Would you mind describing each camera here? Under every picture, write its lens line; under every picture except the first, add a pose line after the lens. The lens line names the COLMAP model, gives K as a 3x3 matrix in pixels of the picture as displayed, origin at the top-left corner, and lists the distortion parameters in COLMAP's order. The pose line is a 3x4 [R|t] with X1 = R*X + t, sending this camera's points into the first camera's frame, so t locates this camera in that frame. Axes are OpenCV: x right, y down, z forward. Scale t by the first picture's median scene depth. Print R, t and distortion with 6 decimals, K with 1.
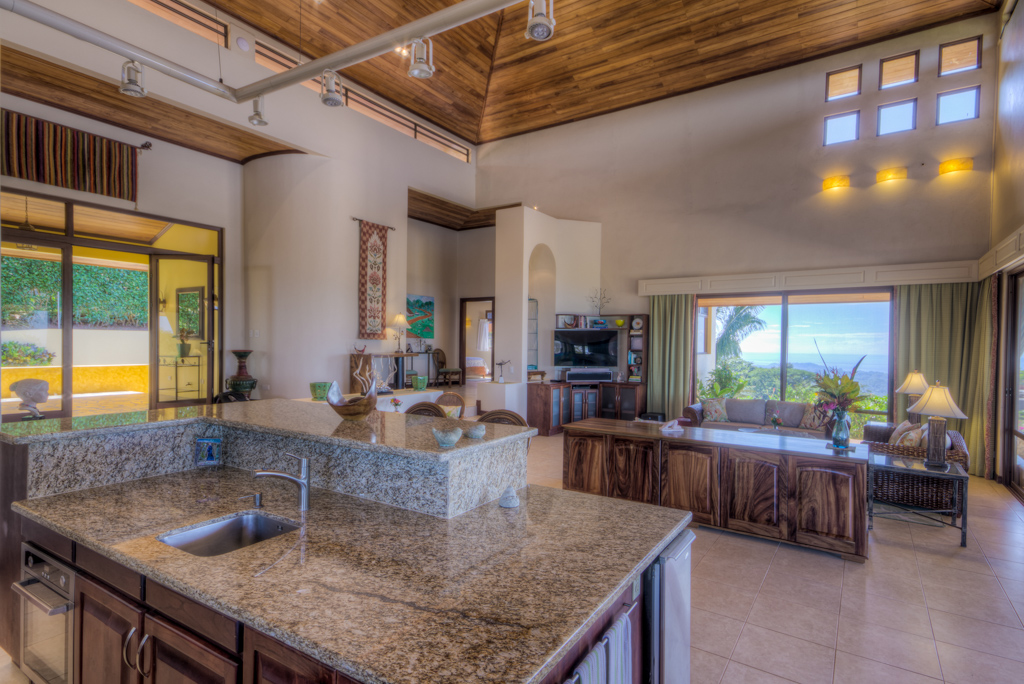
lens RADIAL K [[528.3, 0, 513.8], [0, 528.3, 345.9], [0, 0, 1]] dist [0.036512, 0.000564]
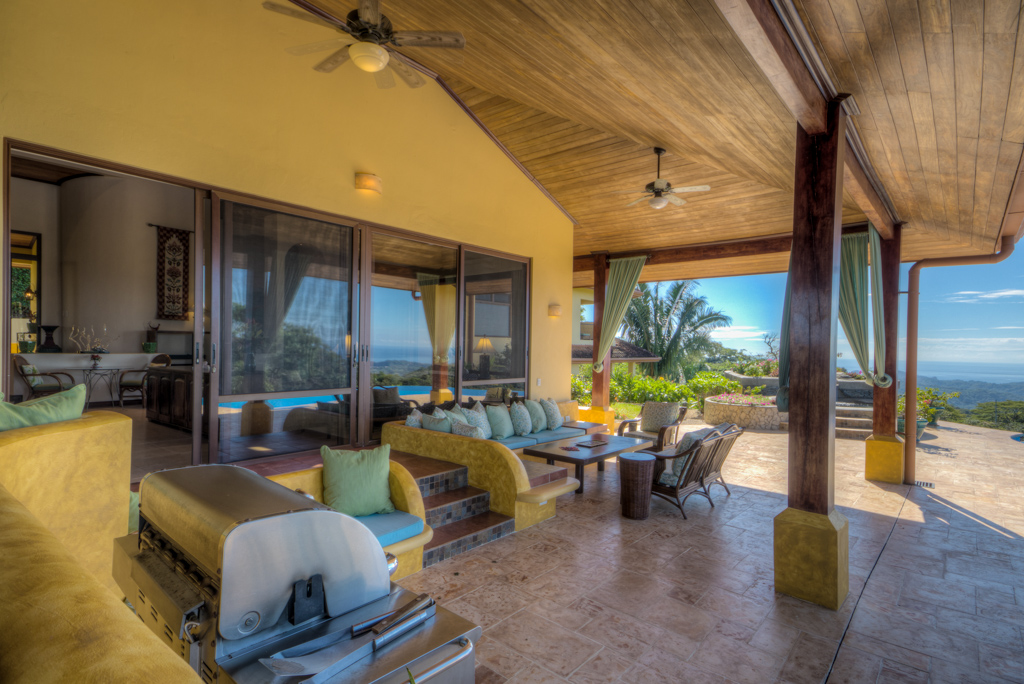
lens RADIAL K [[528.3, 0, 513.8], [0, 528.3, 345.9], [0, 0, 1]] dist [0.036512, 0.000564]
pose [[0.993241, 0.001783, -0.116058, 0.691616], [-0.002582, 0.999974, -0.006735, 0.055955], [0.116043, 0.006990, 0.993220, -0.176740]]
